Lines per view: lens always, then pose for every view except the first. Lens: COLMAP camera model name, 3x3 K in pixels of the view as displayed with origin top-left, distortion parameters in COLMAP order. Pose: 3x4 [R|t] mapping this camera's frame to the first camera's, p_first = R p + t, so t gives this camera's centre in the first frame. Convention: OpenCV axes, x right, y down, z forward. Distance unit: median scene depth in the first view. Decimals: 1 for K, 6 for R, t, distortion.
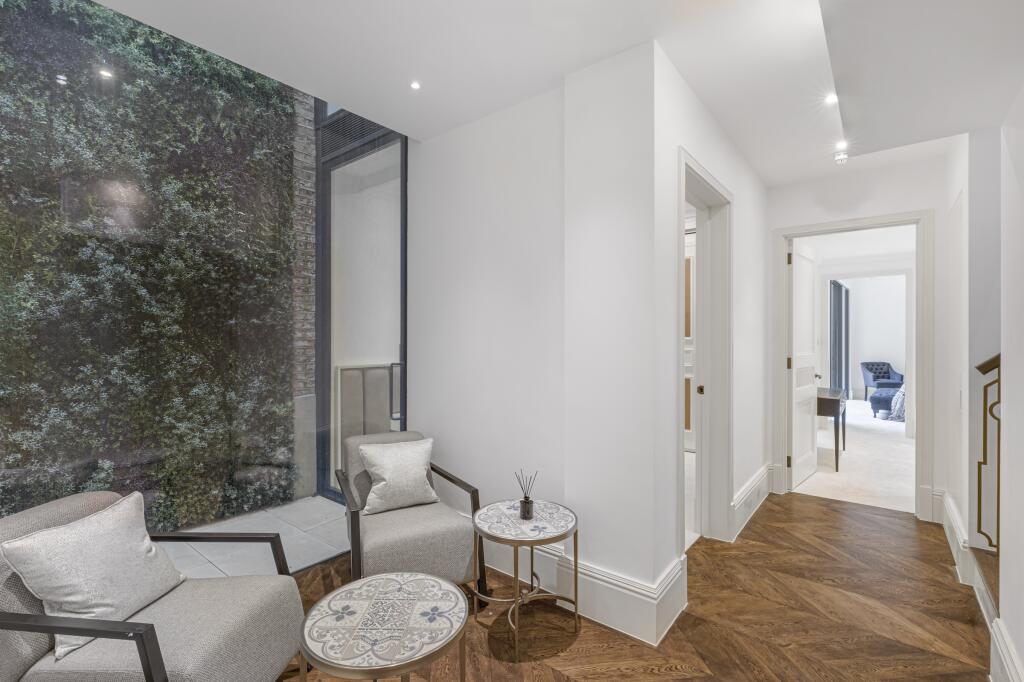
lens RADIAL K [[464.1, 0, 512.2], [0, 464.1, 340.2], [0, 0, 1]] dist [-0.001052, -0.000068]
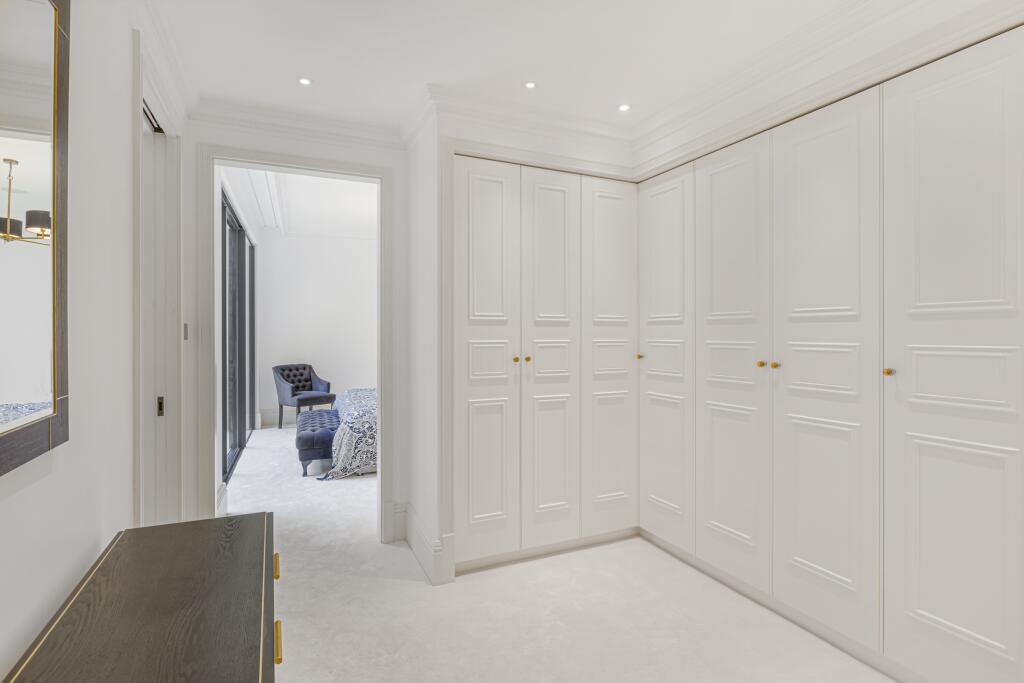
lens RADIAL K [[518.2, 0, 513.1], [0, 518.2, 335.8], [0, 0, 1]] dist [-0.000303, -0.000011]
pose [[0.450777, -0.001729, 0.892635, 0.295106], [-0.002320, 0.999992, 0.003109, 0.005007], [-0.892633, -0.003473, 0.450770, 0.424994]]
